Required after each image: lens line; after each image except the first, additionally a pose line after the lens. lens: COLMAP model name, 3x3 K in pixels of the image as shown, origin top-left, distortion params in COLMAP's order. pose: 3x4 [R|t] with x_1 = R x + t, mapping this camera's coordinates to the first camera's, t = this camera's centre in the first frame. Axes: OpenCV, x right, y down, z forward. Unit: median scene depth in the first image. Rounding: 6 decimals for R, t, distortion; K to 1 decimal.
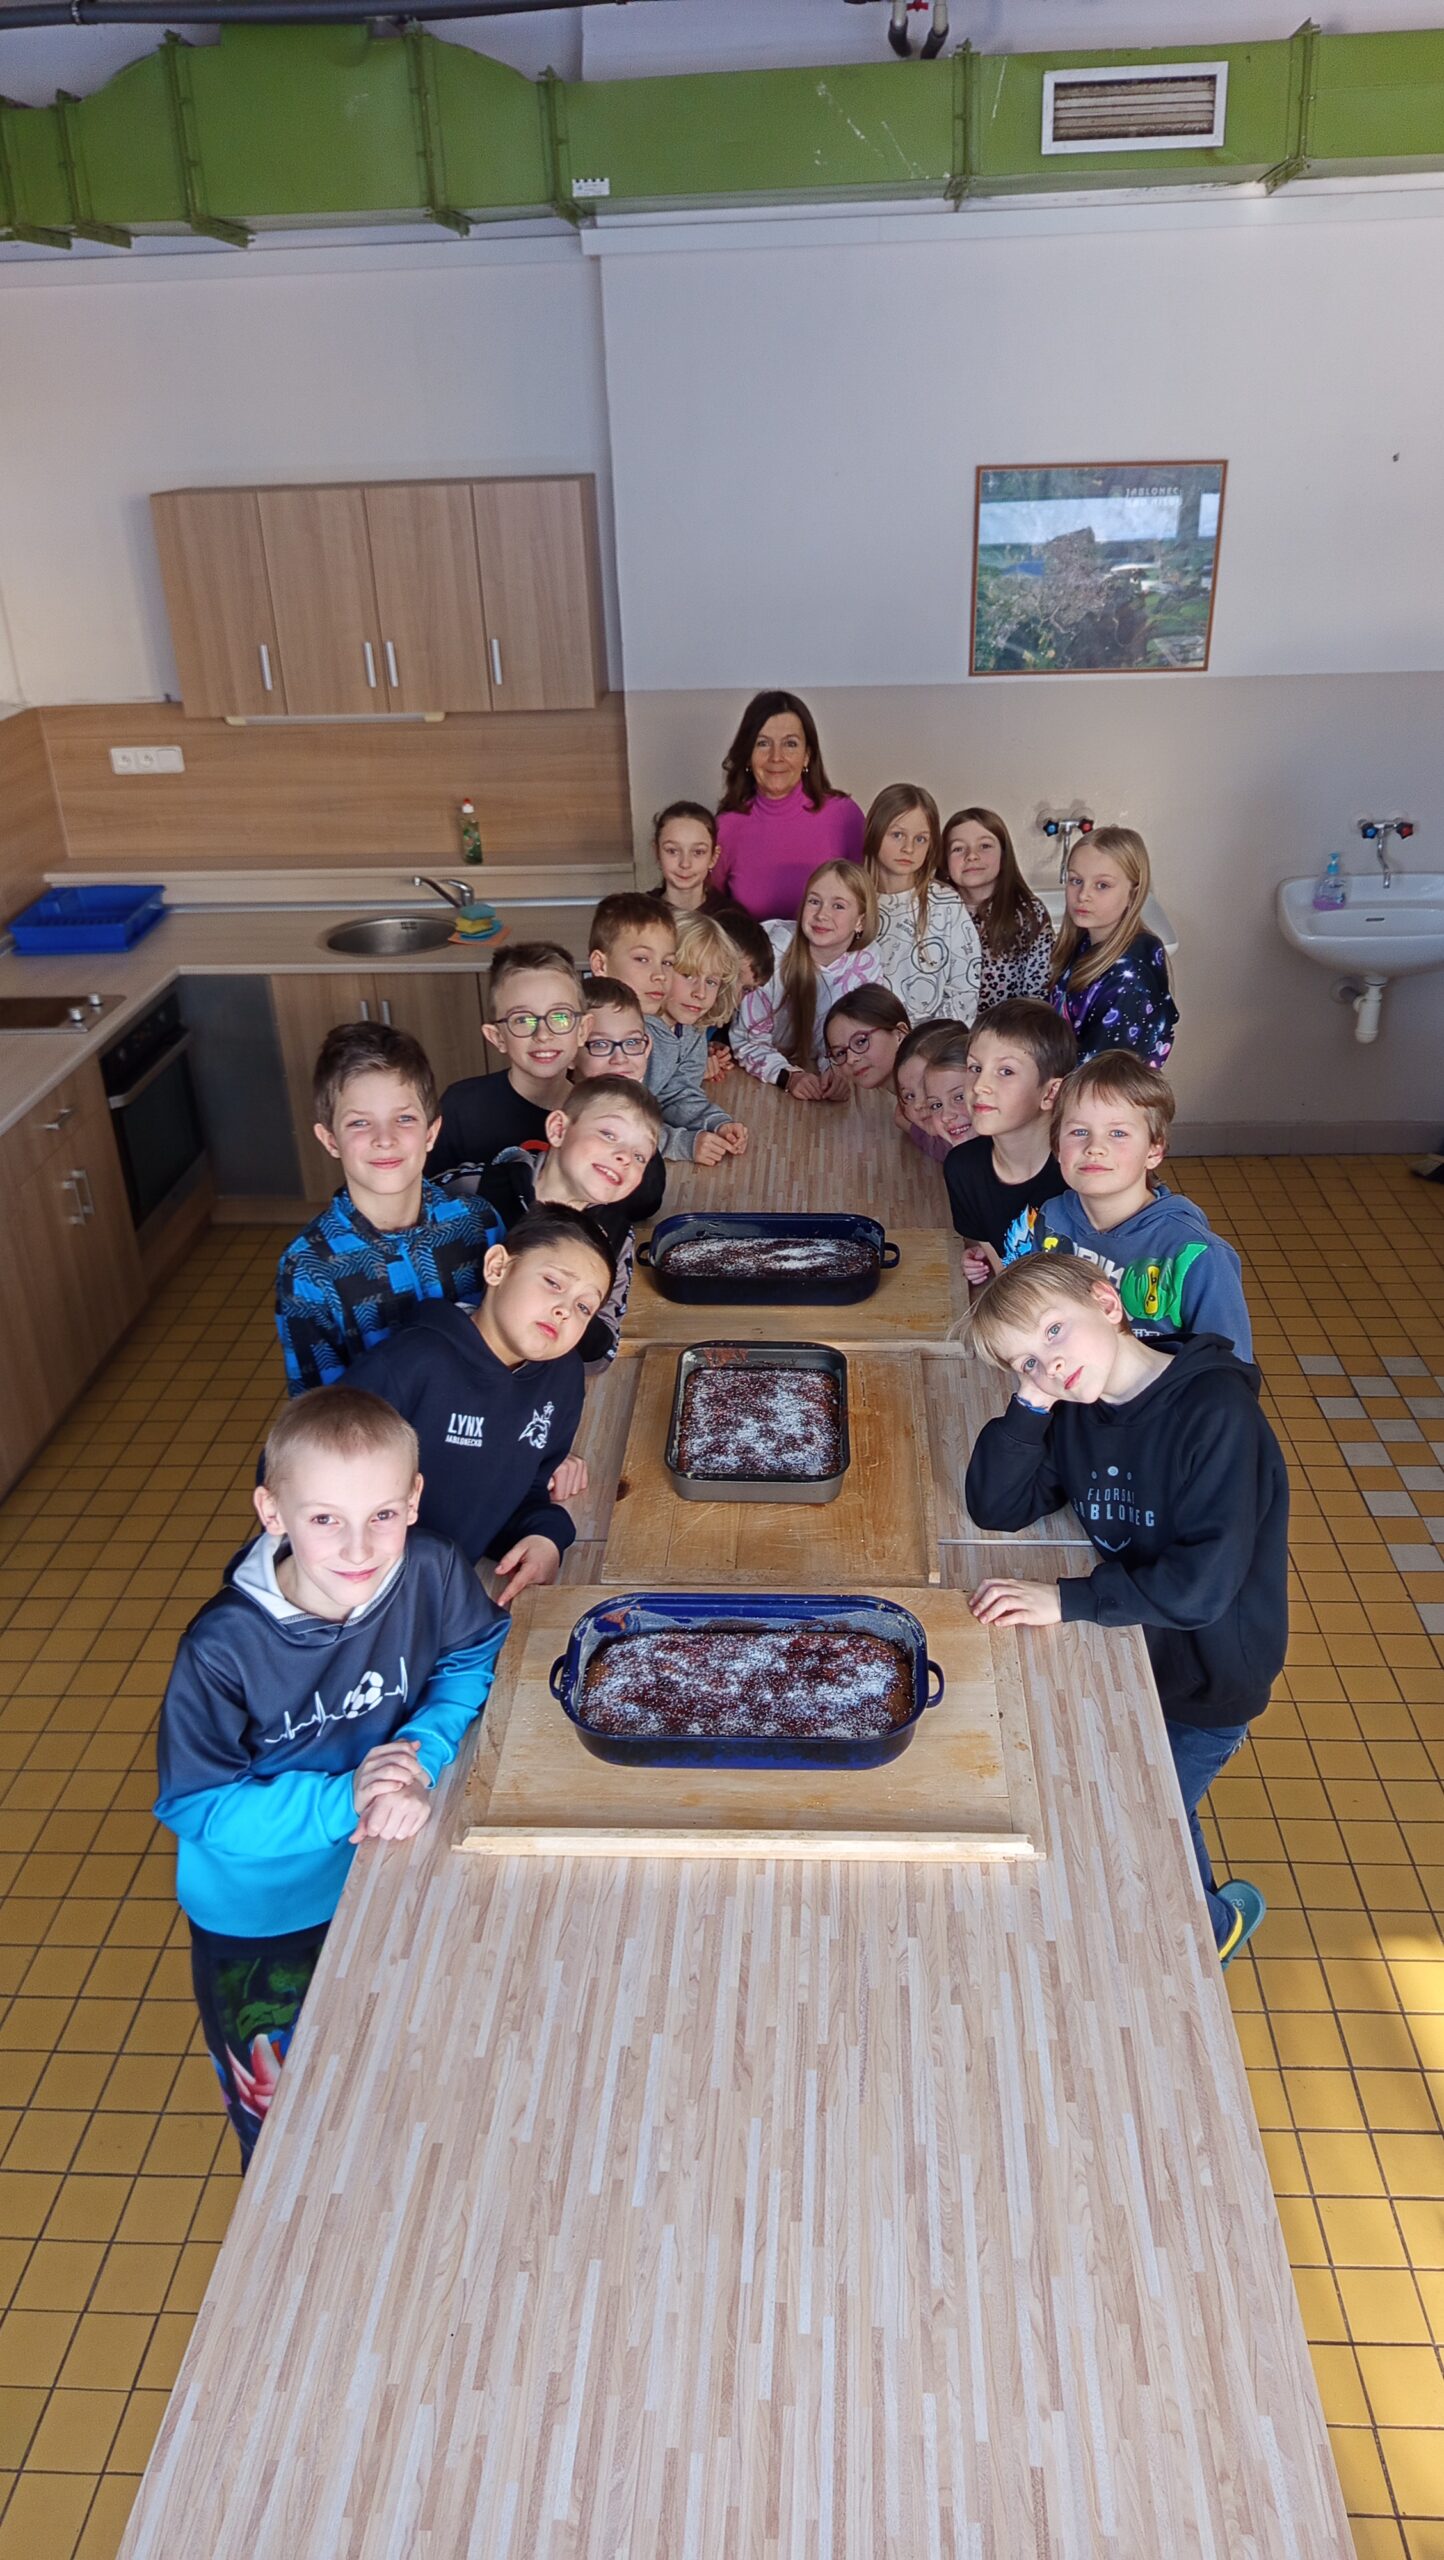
lens RADIAL K [[1782.8, 0, 729.5], [0, 1782.8, 1288.9], [0, 0, 1]] dist [0.008931, -0.045554]
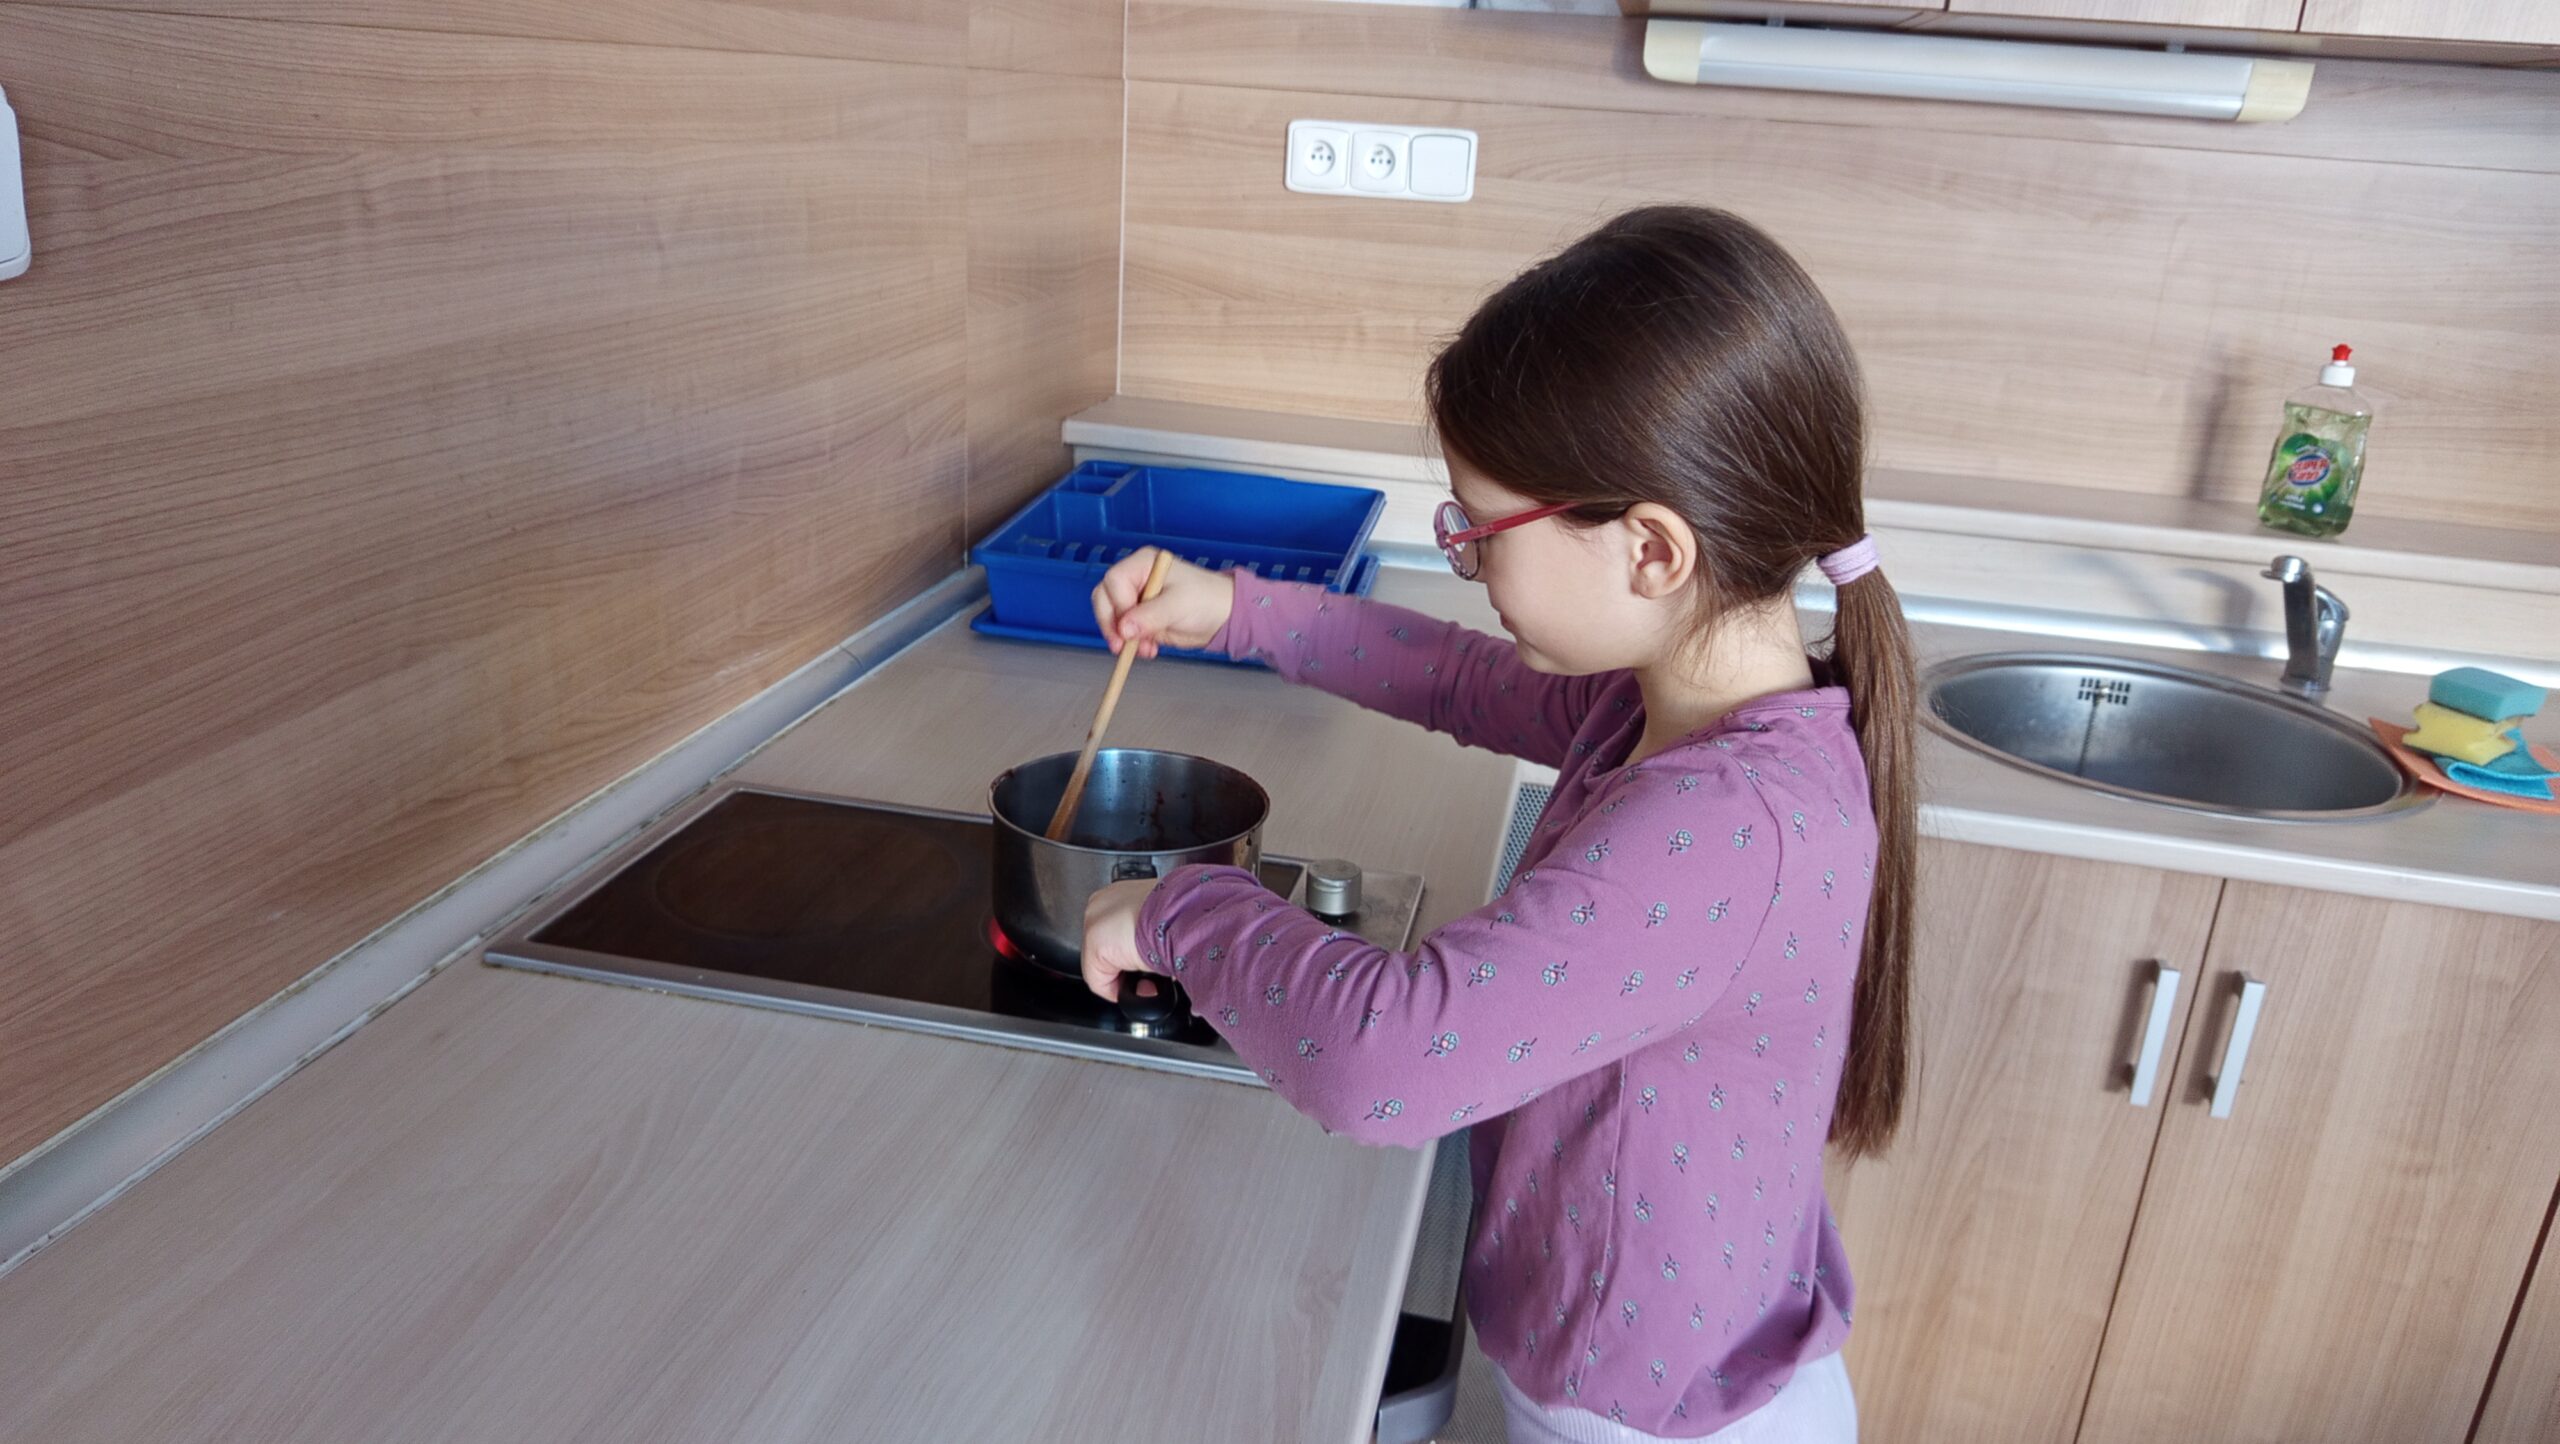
lens RADIAL K [[1782.8, 0, 1284.0], [0, 1782.8, 728.0], [0, 0, 1]] dist [0.008931, -0.045554]
pose [[0.984080, 0.133778, -0.117008, -0.289540], [-0.148736, 0.980275, -0.130148, -0.130166], [0.097289, 0.145480, 0.984566, 0.653560]]
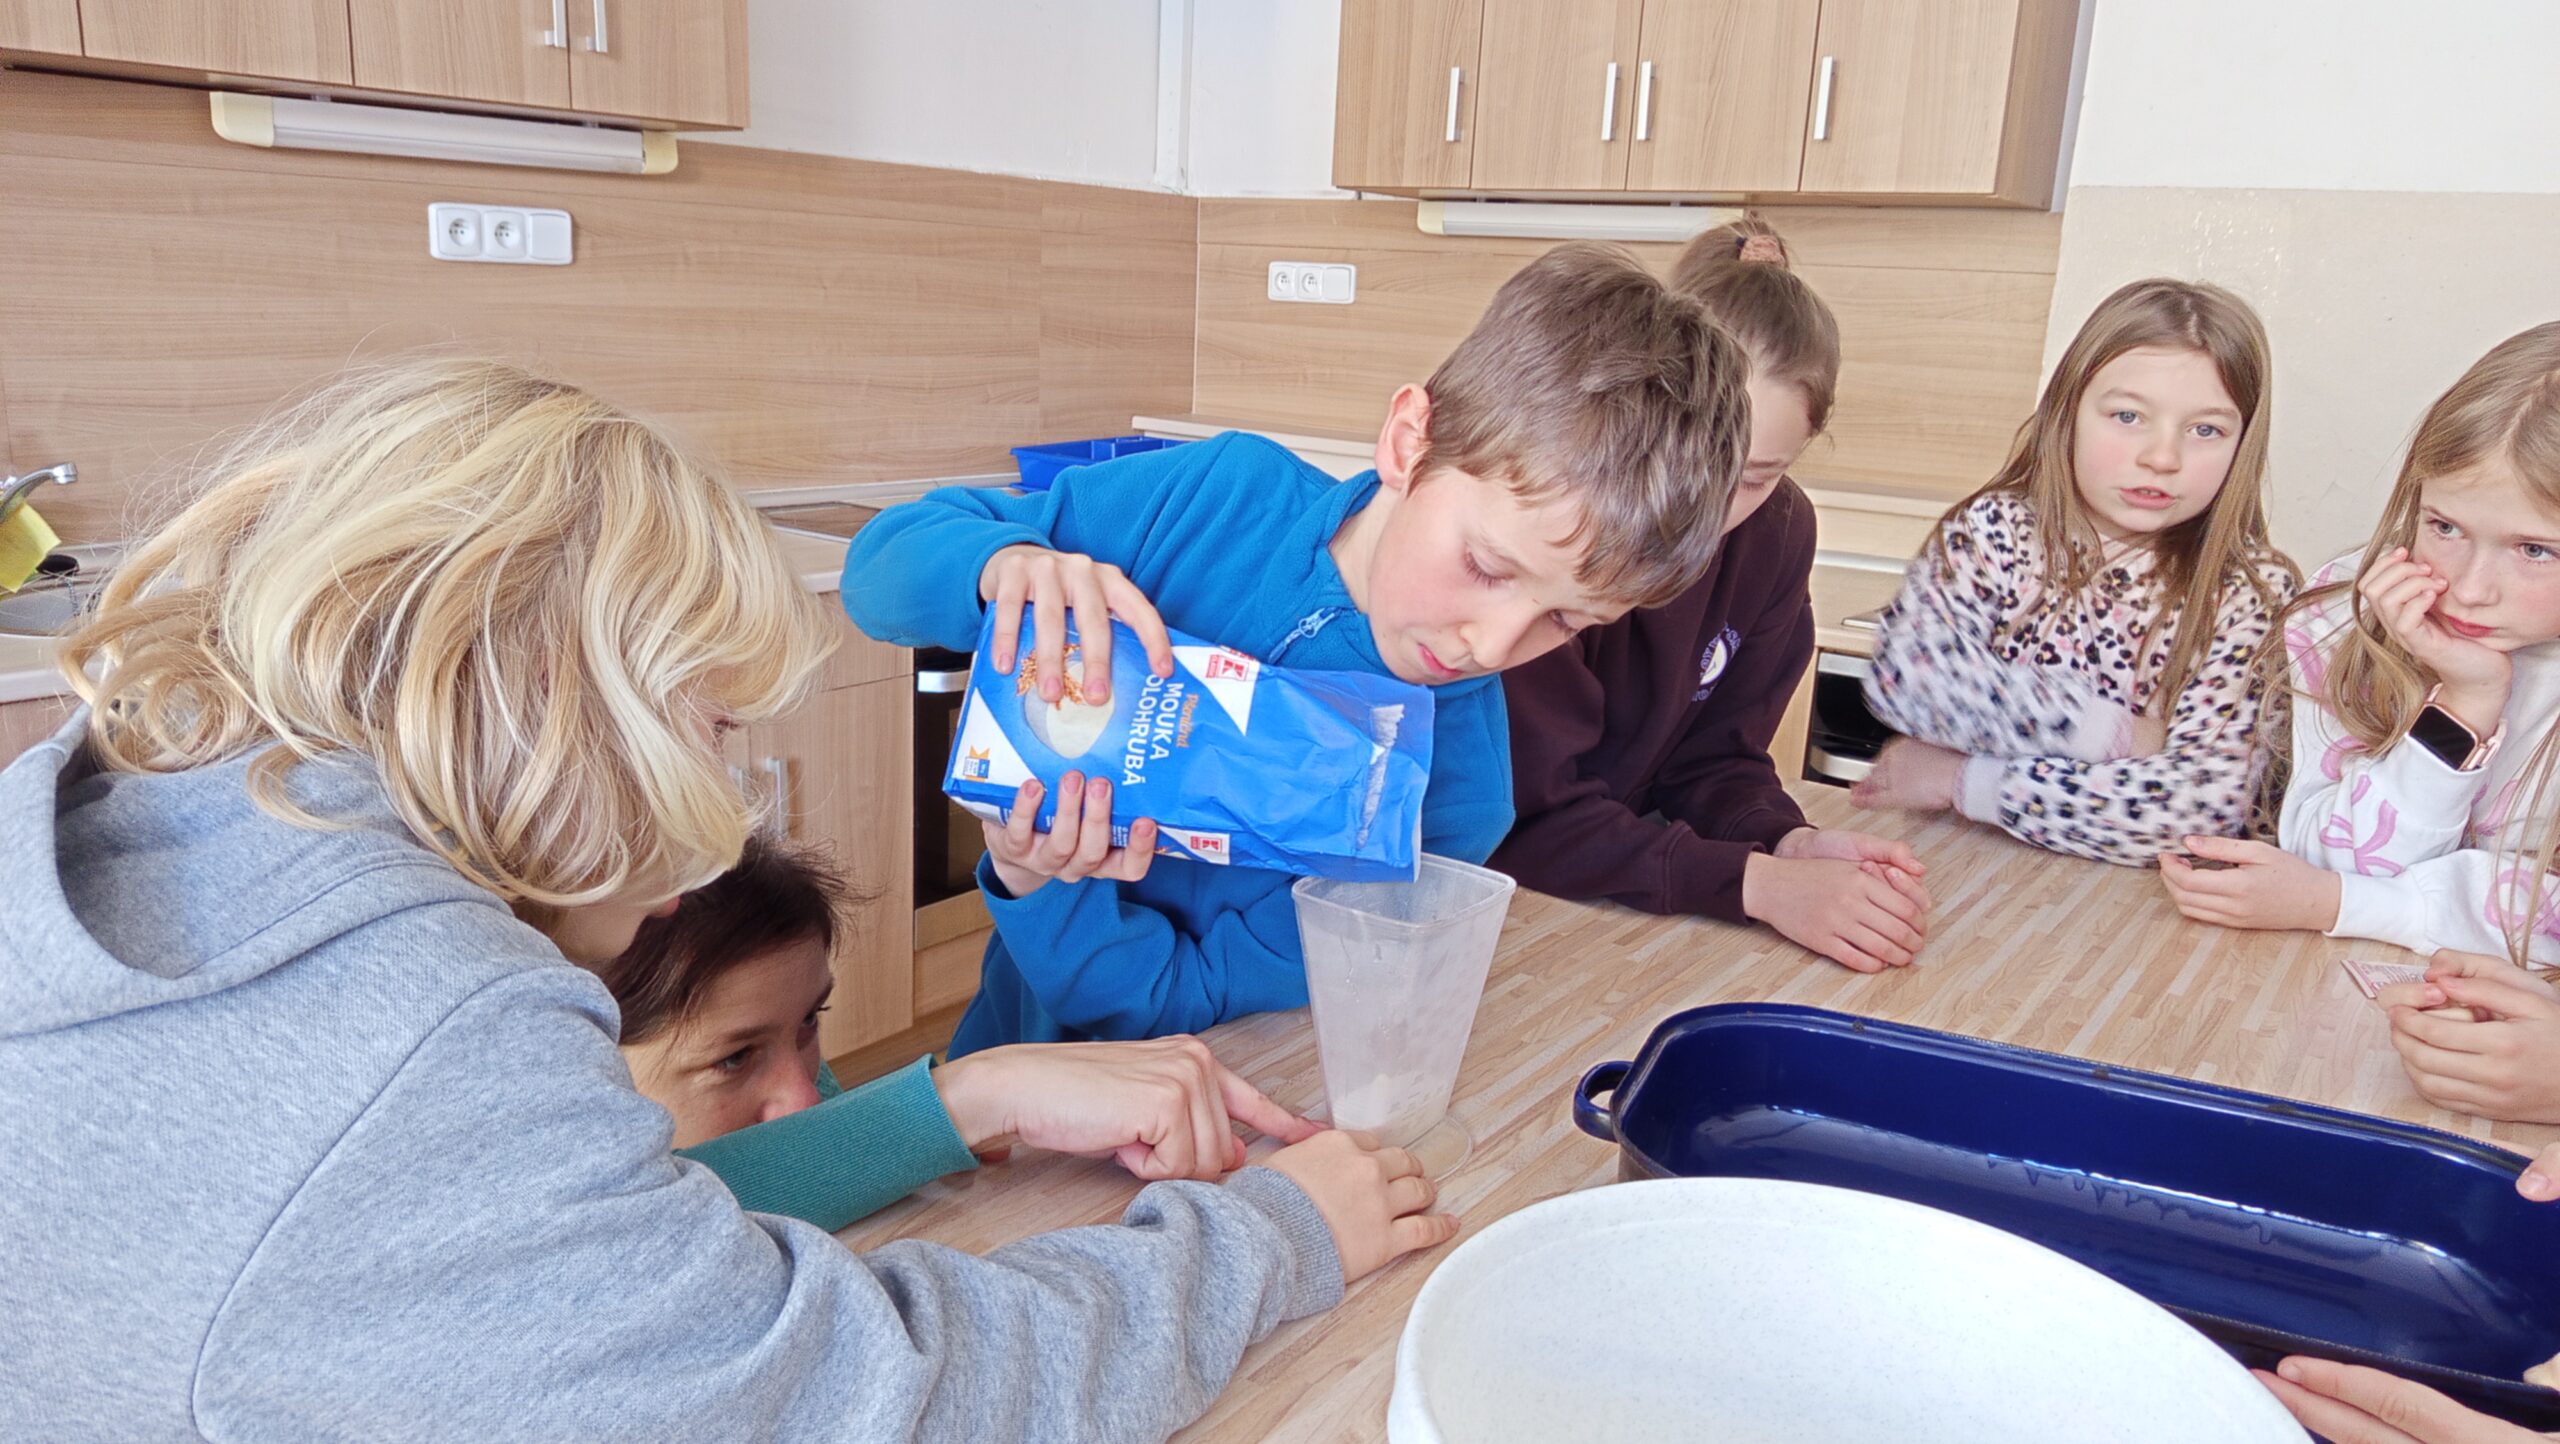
lens RADIAL K [[1782.8, 0, 1282.8], [0, 1782.8, 716.5], [0, 0, 1]] dist [0.008931, -0.045554]
pose [[0.835343, 0.195933, -0.513627, 0.044663], [-0.315904, 0.935742, -0.156817, -0.032975], [0.449897, 0.293253, 0.843561, 0.475596]]
